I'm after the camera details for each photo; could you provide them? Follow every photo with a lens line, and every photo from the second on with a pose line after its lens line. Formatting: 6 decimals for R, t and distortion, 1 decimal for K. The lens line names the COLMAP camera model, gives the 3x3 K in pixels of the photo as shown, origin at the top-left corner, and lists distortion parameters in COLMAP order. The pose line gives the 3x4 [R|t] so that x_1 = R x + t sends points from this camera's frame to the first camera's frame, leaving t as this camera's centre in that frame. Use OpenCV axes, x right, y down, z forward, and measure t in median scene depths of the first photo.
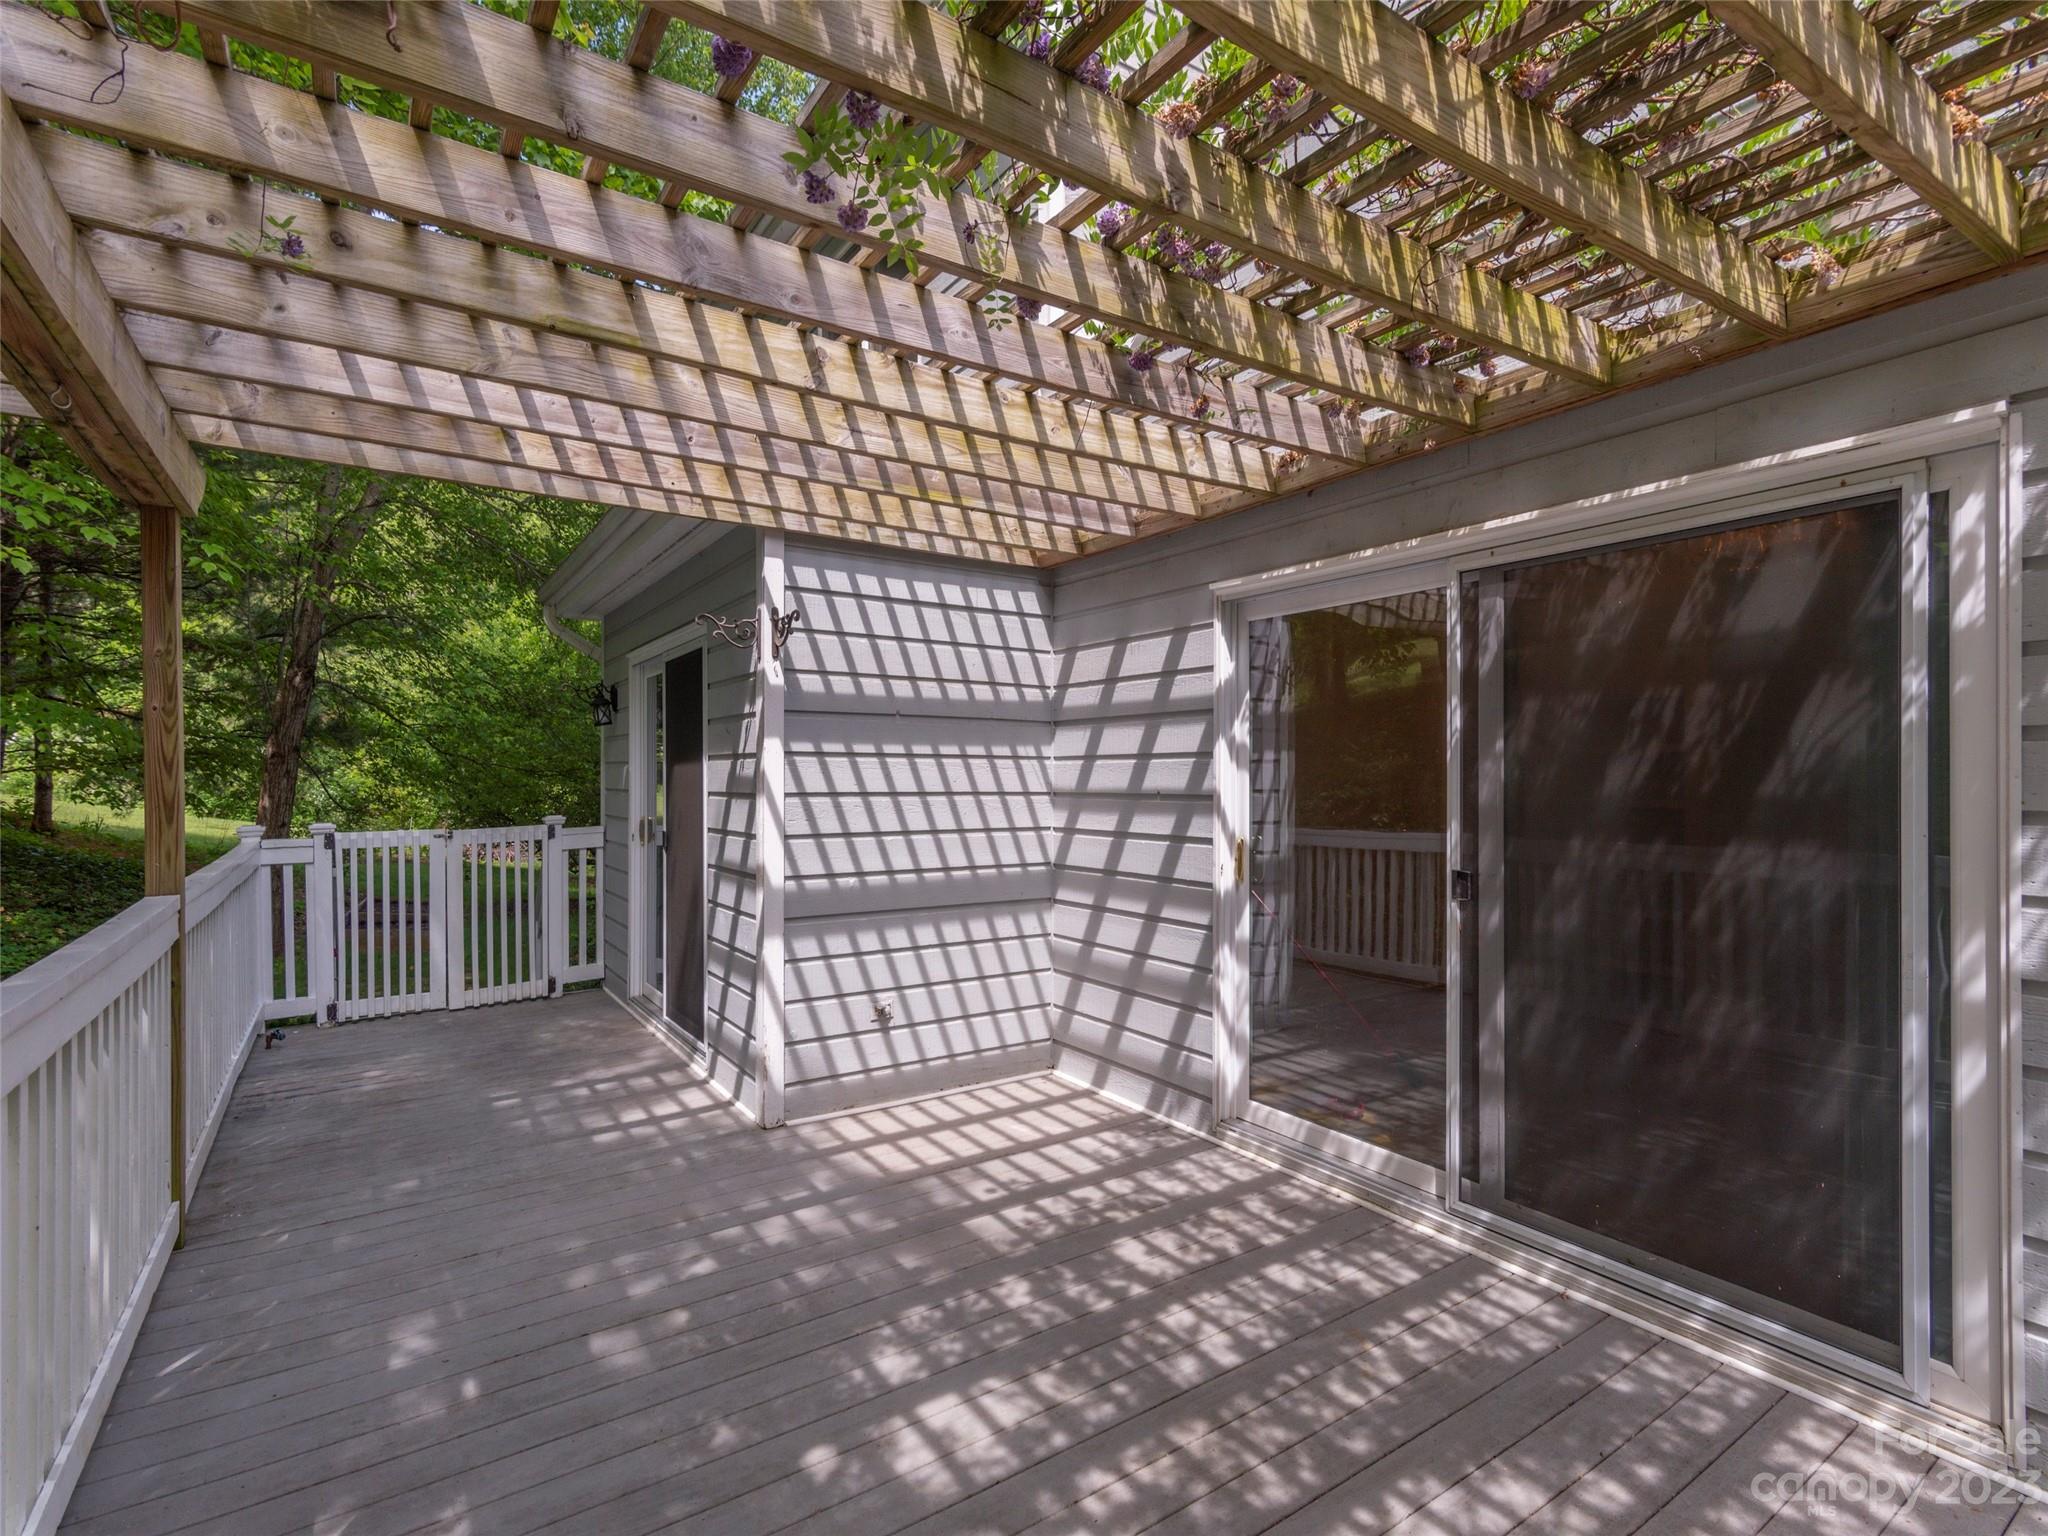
lens RADIAL K [[999.7, 0, 1022.9], [0, 999.7, 774.9], [0, 0, 1]] dist [0.006573, -0.000678]
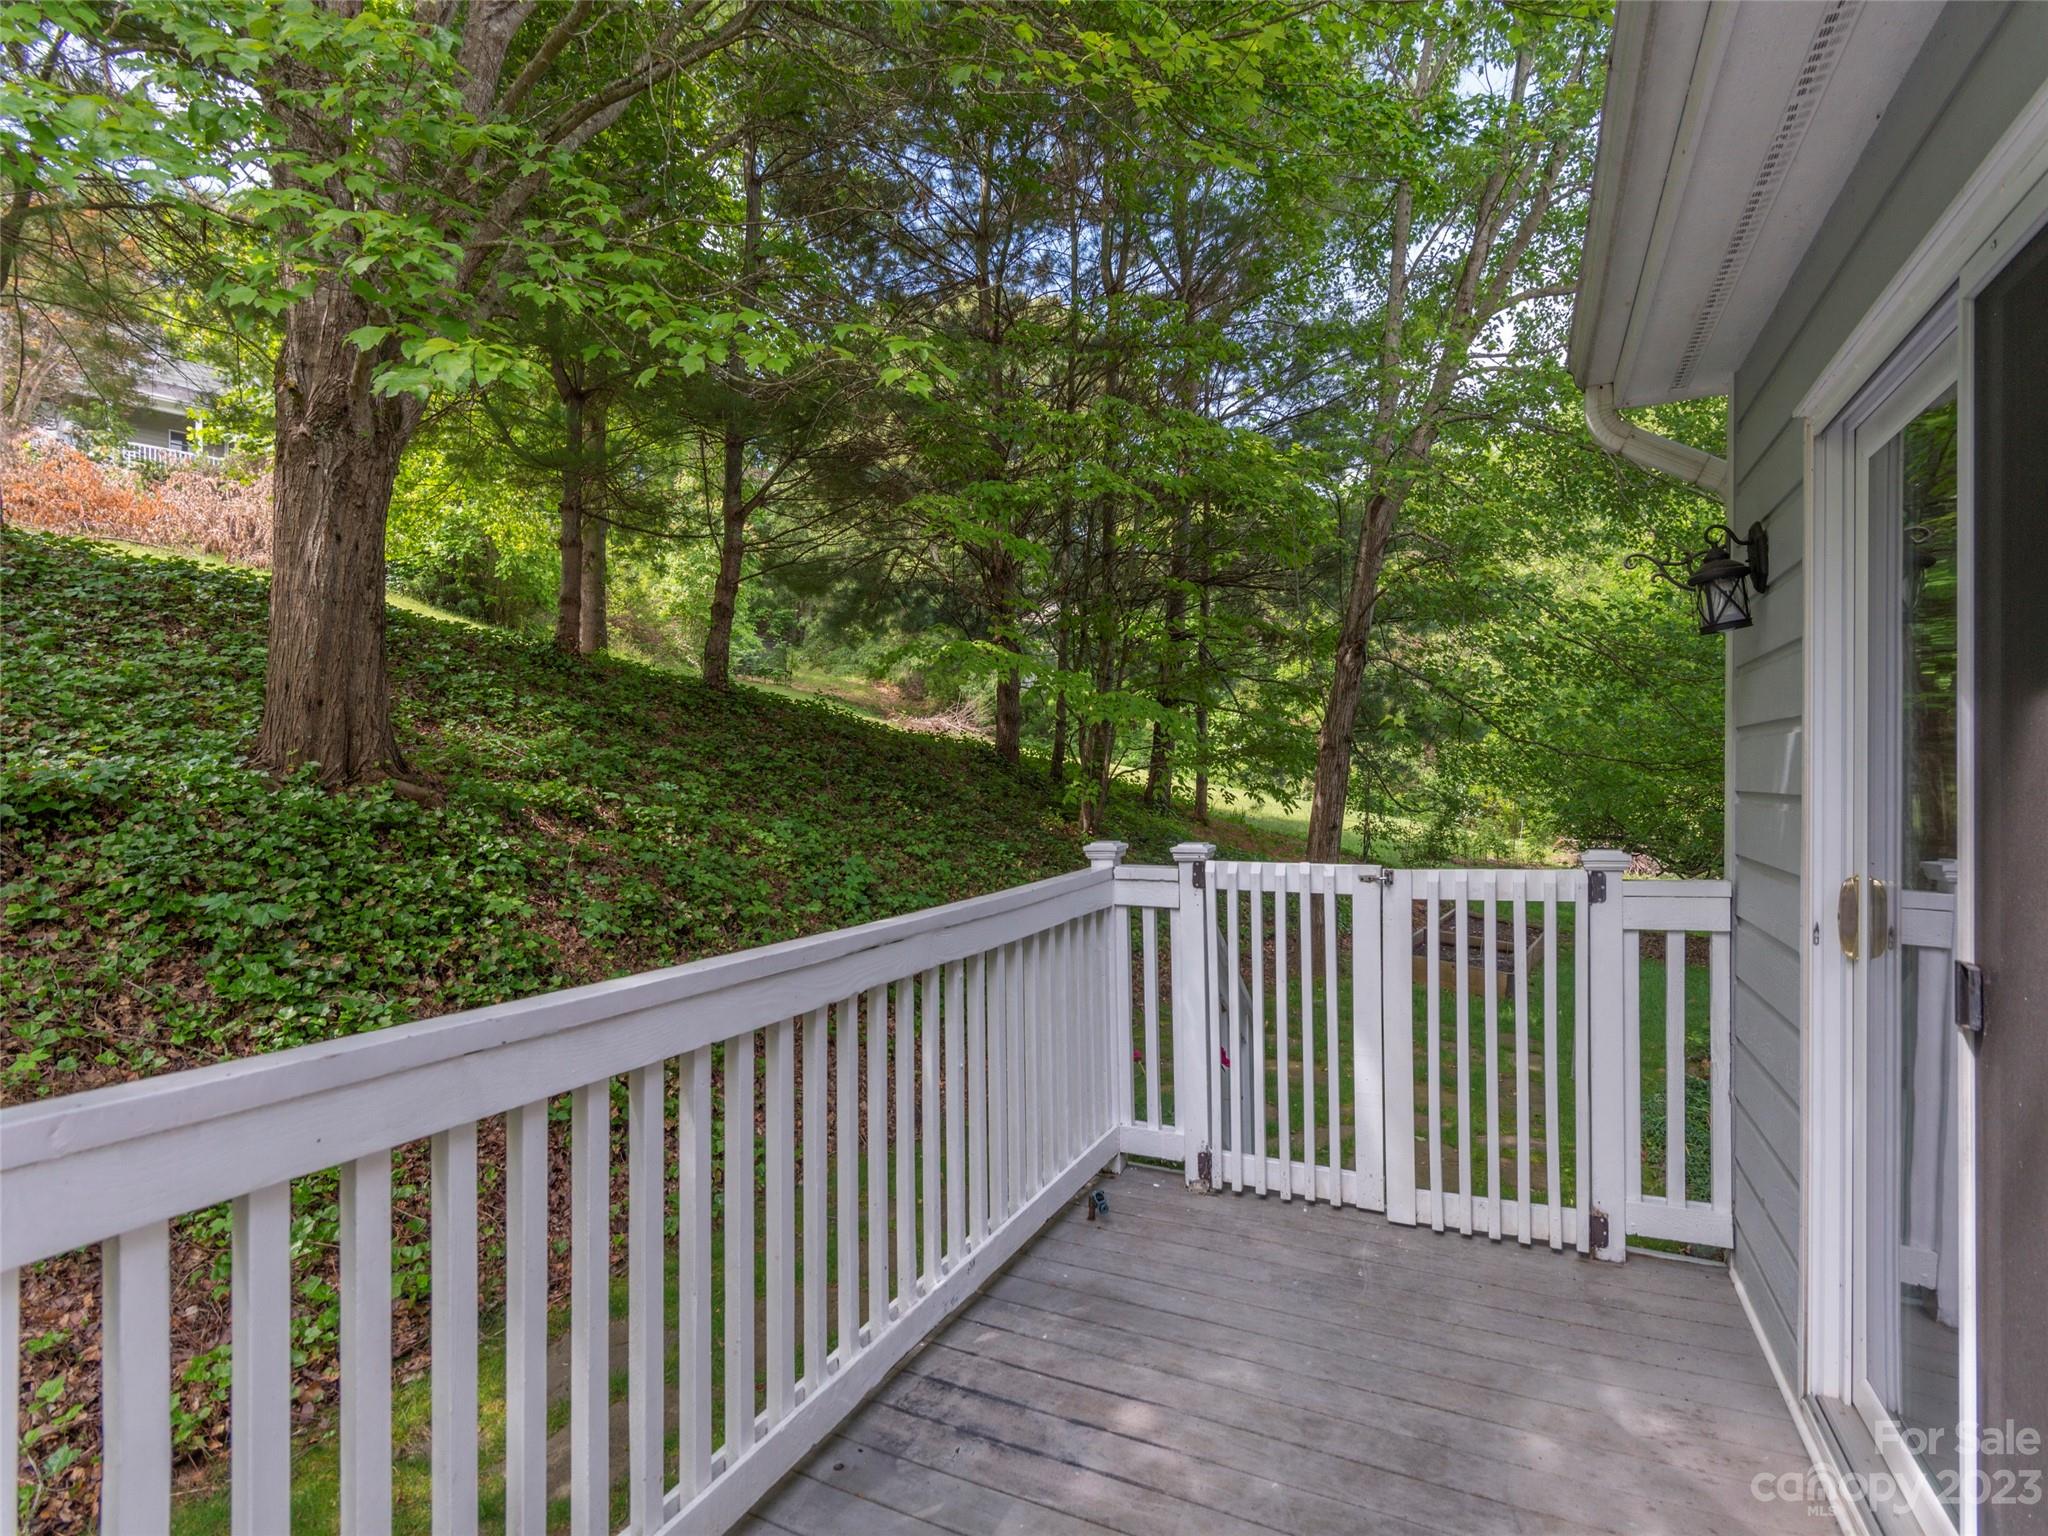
lens RADIAL K [[999.7, 0, 1018.8], [0, 999.7, 777.8], [0, 0, 1]] dist [0.006573, -0.000678]
pose [[0.510541, 0.004214, -0.859843, -0.226896], [-0.000460, 0.999989, 0.004628, 0.006541], [0.859853, -0.001967, 0.510537, 0.571130]]
